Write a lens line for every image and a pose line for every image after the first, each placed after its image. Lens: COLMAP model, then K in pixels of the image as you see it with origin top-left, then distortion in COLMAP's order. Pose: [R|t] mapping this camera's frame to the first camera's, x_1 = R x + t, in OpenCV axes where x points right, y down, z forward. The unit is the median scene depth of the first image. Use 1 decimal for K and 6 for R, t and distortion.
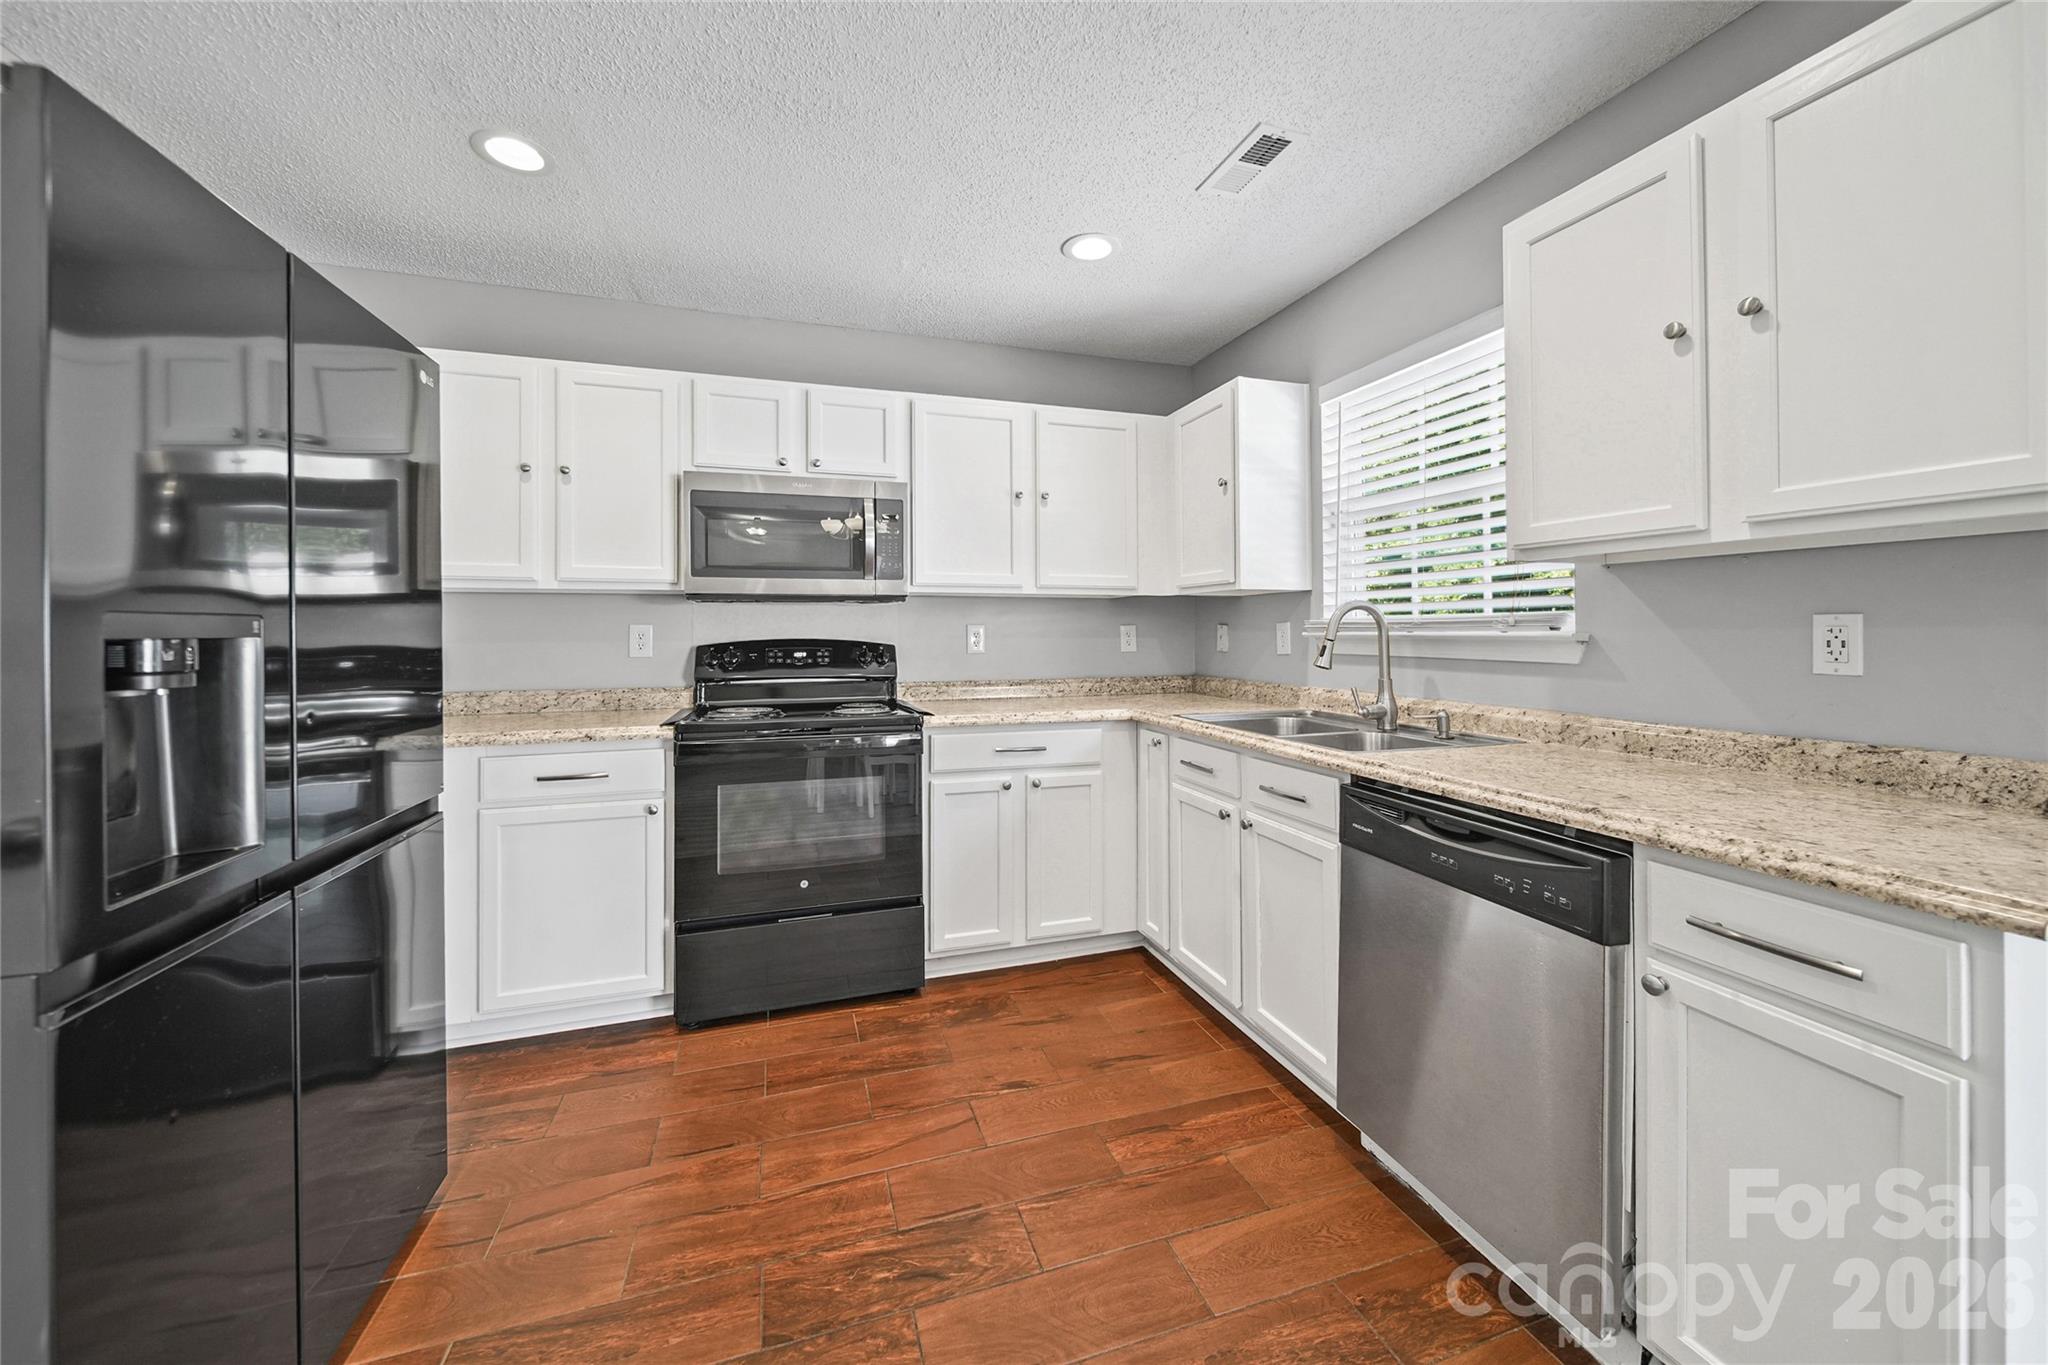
lens RADIAL K [[729.2, 0, 1010.5], [0, 729.2, 625.9], [0, 0, 1]] dist [-0.001194, -0.000727]
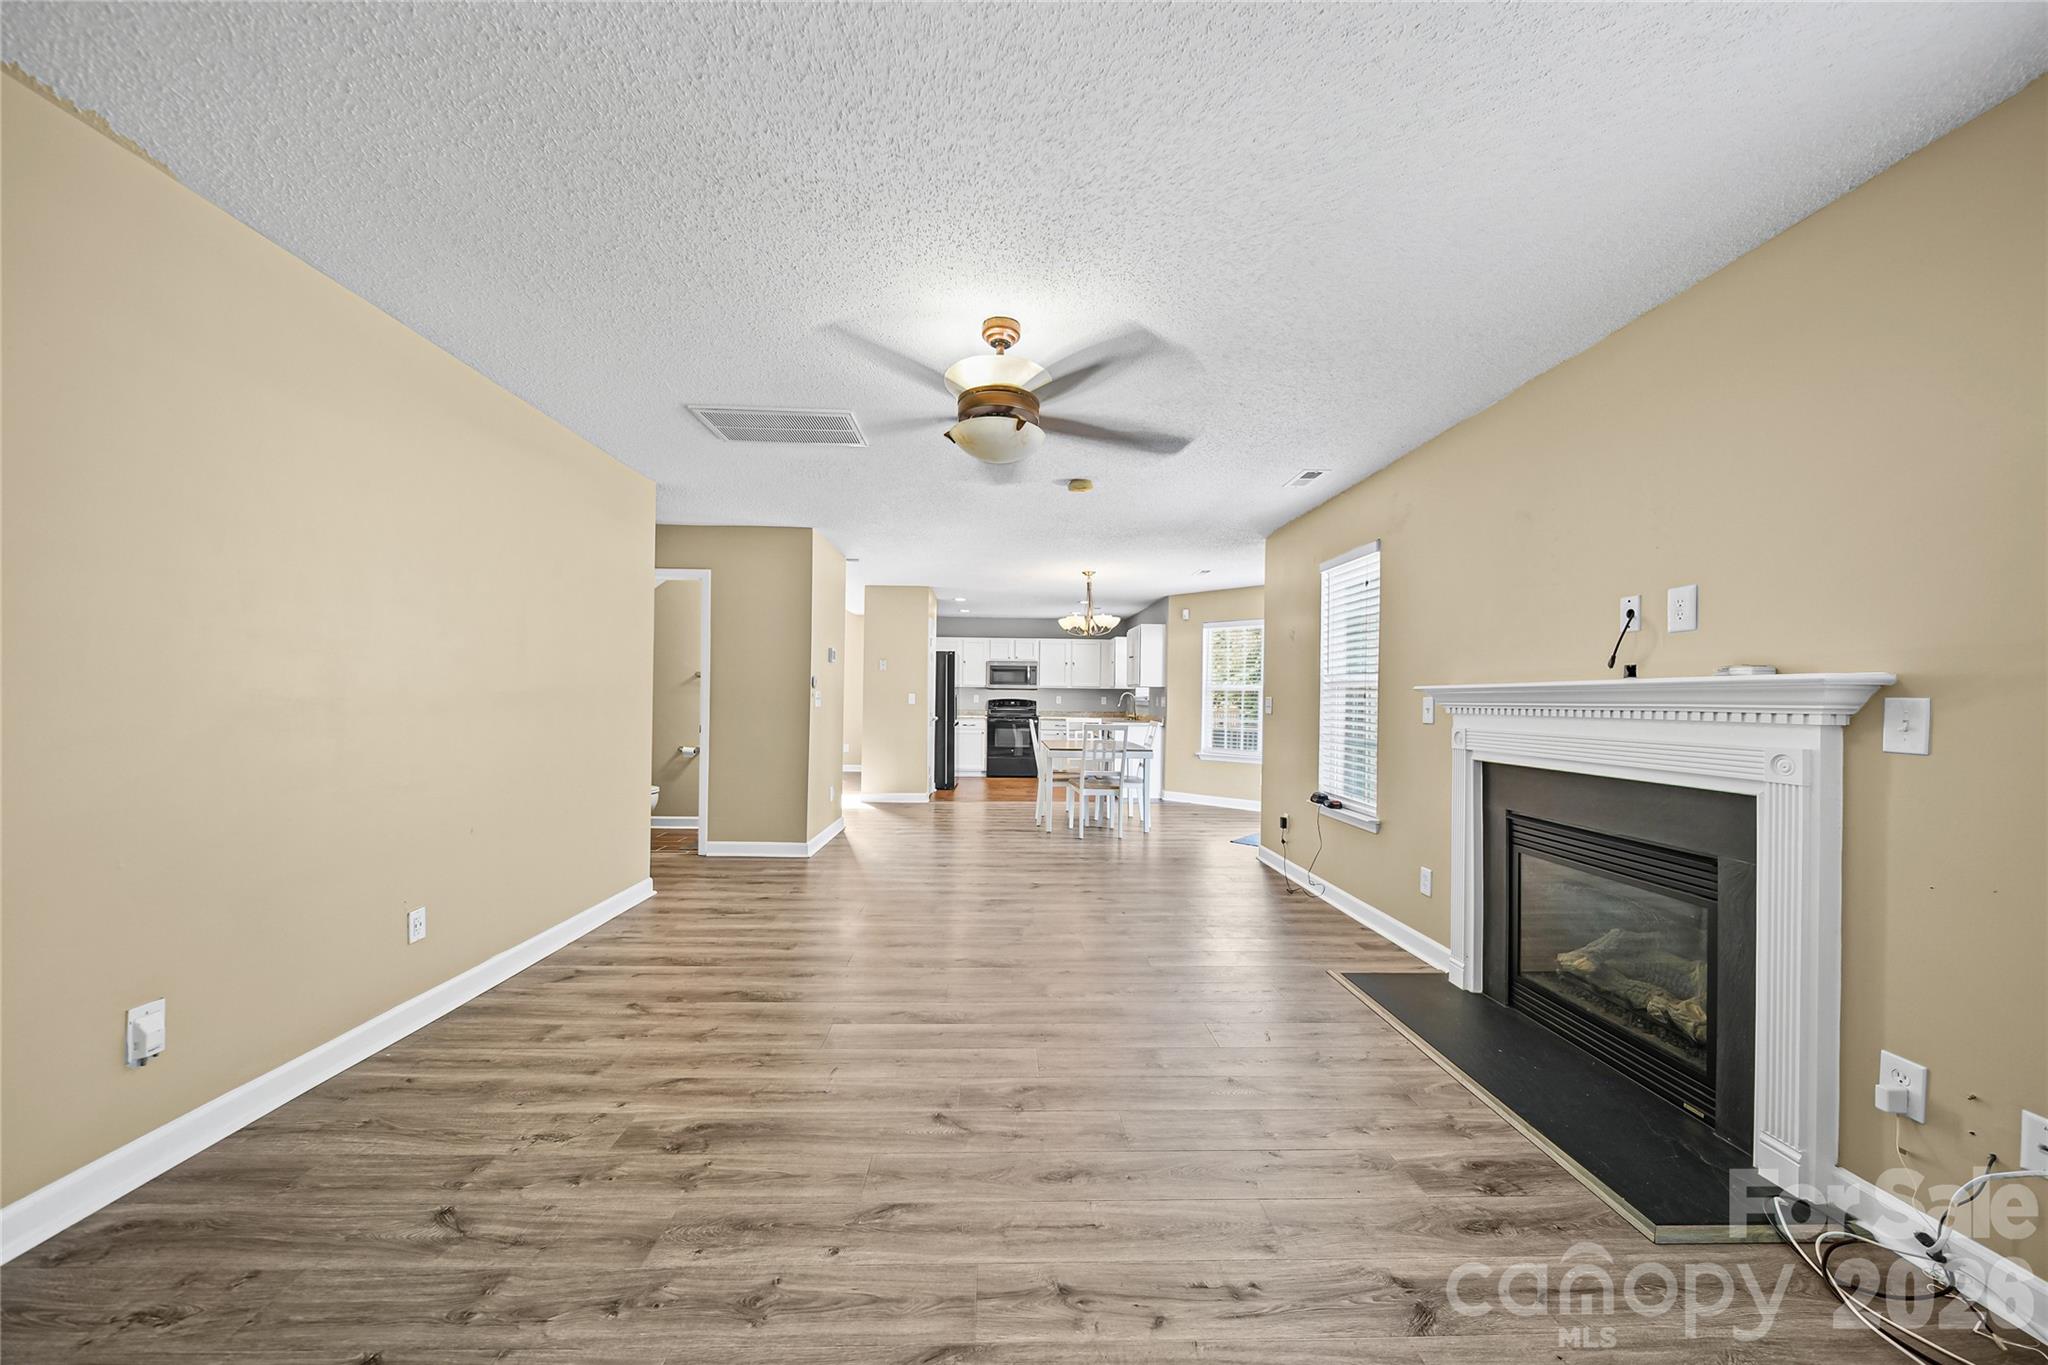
lens RADIAL K [[729.2, 0, 1020.7], [0, 729.2, 691.2], [0, 0, 1]] dist [-0.001194, -0.000727]
pose [[0.964317, 0.016753, -0.264221, 0.887653], [-0.017975, 0.999836, -0.002209, -0.017238], [0.264141, 0.006880, 0.964460, -3.122338]]
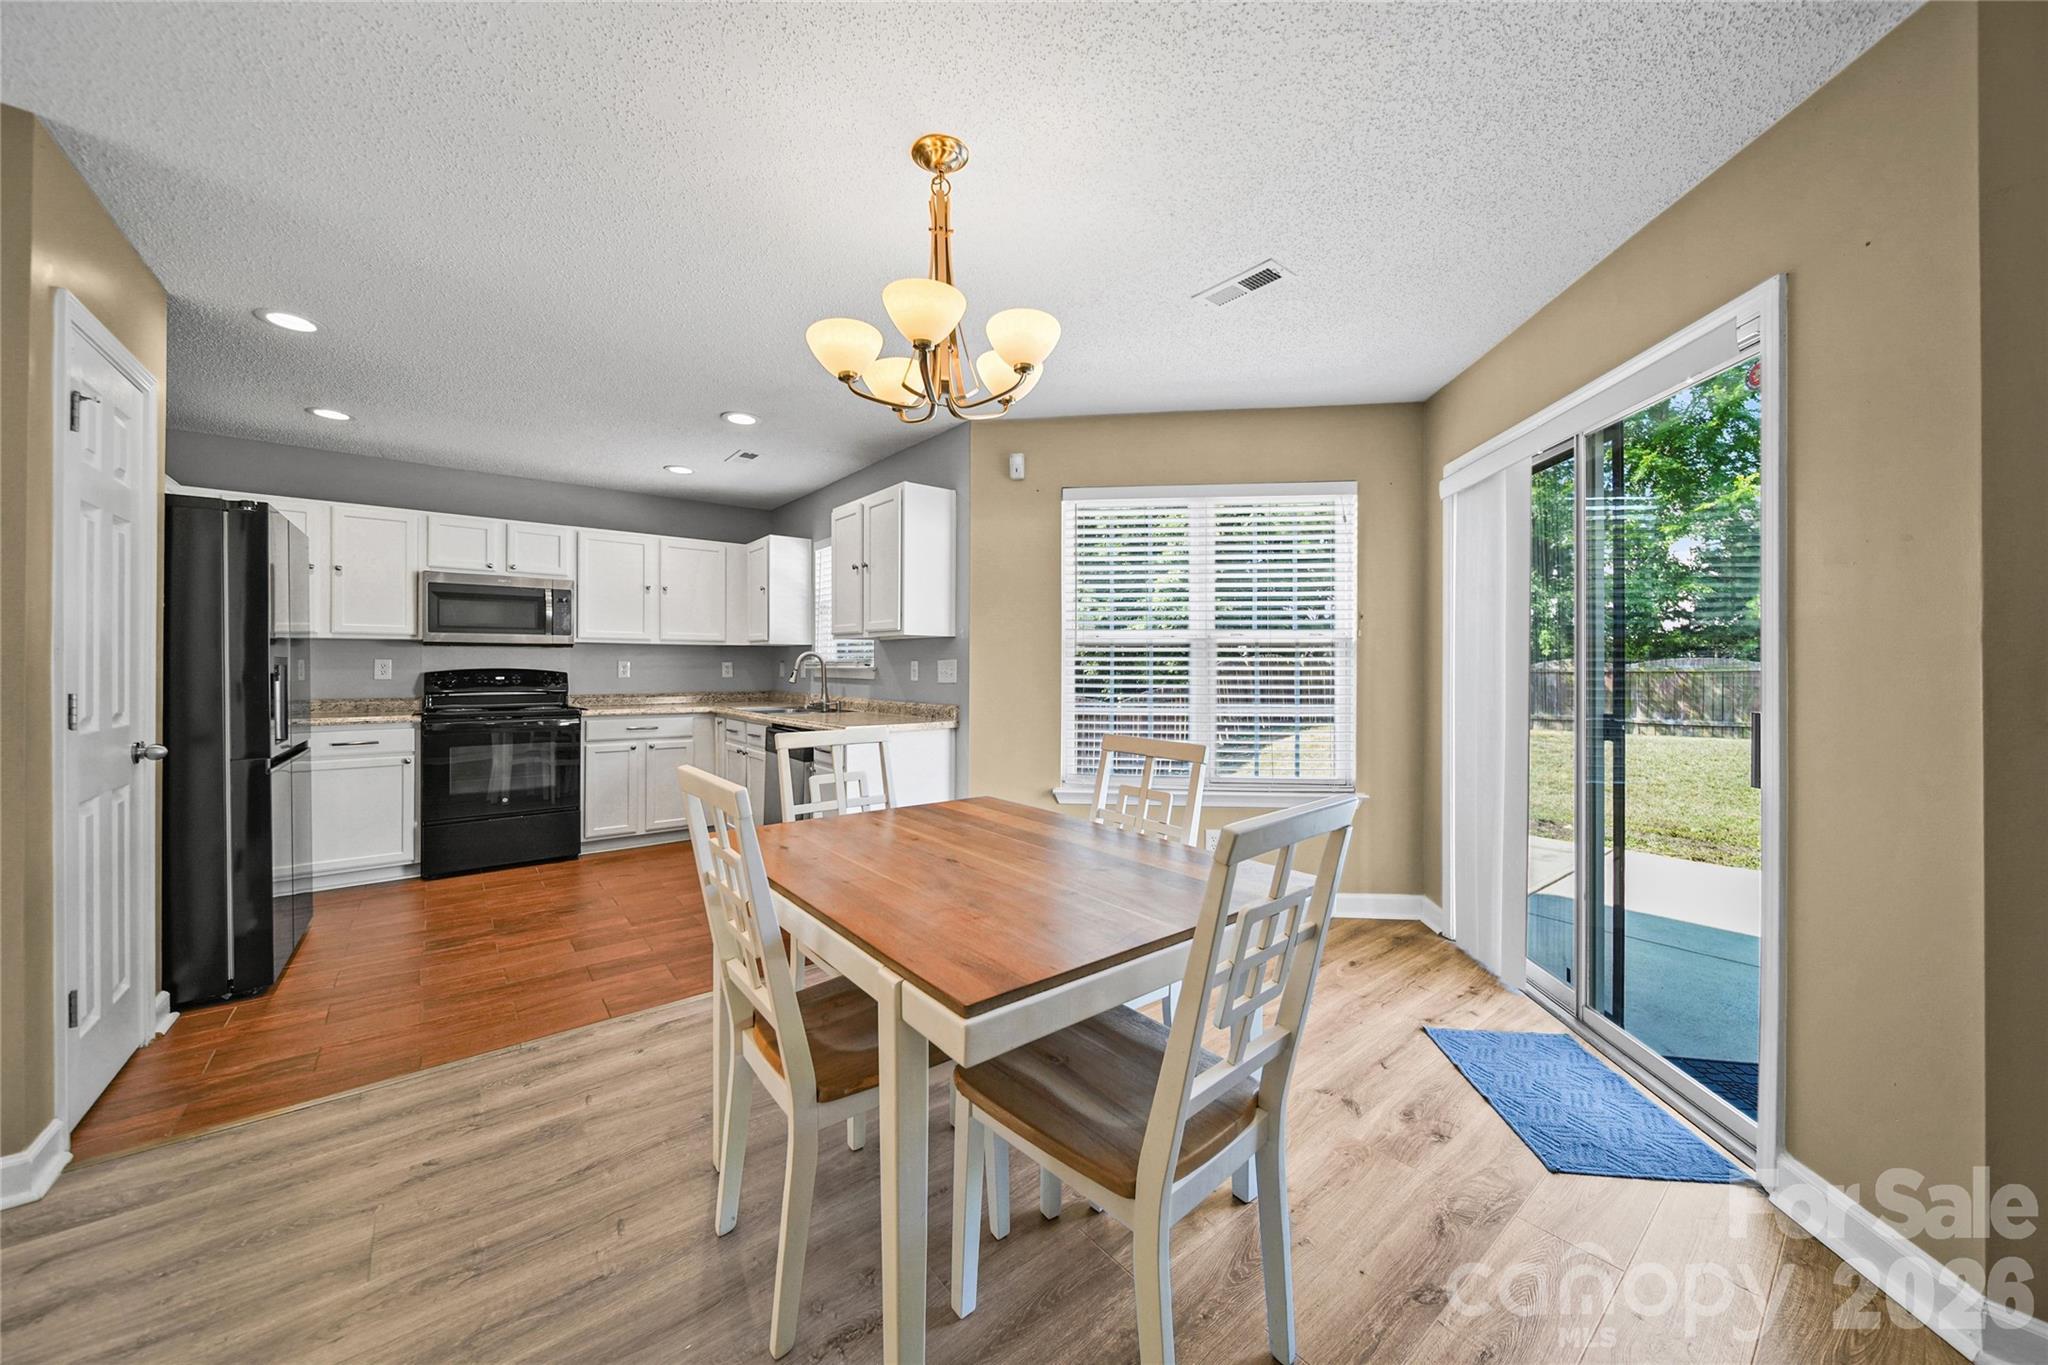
lens RADIAL K [[729.2, 0, 1026.7], [0, 729.2, 665.5], [0, 0, 1]] dist [-0.001194, -0.000727]
pose [[0.931576, 0.006859, 0.363483, 0.245954], [-0.008231, 0.999964, 0.002226, -0.003421], [-0.363454, -0.005065, 0.931598, -1.070889]]
